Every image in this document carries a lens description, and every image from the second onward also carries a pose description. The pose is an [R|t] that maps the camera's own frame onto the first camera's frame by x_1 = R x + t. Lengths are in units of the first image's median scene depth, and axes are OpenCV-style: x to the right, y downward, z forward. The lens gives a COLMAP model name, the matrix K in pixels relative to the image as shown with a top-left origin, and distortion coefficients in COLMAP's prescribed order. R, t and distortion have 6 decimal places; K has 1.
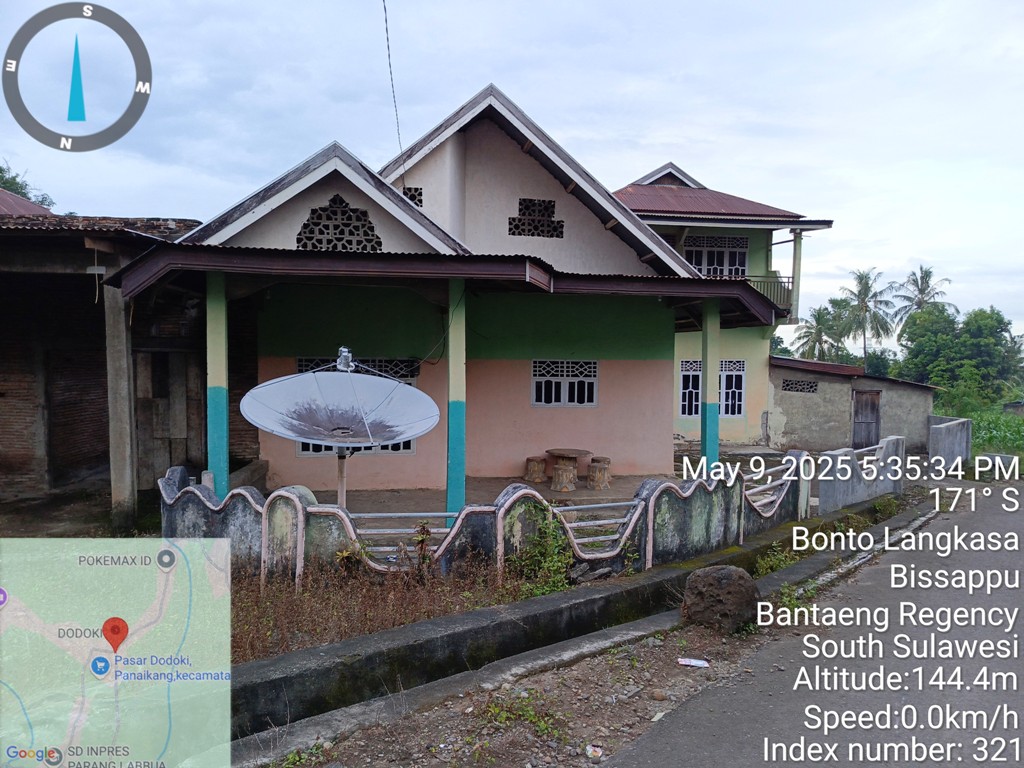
lens RADIAL K [[719.3, 0, 519.1], [0, 719.3, 384.3], [0, 0, 1]] dist [0.088720, -0.128593]
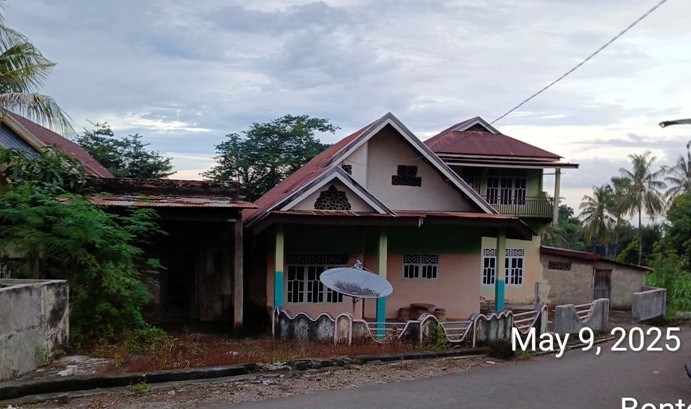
lens RADIAL K [[722.9, 0, 344.7], [0, 722.9, 252.9], [0, 0, 1]] dist [0.149849, -0.396749]
pose [[0.999084, 0.014936, 0.040091, -0.201184], [-0.015359, 0.999830, 0.010251, -0.052338], [-0.039931, -0.010857, 0.999143, -0.809423]]
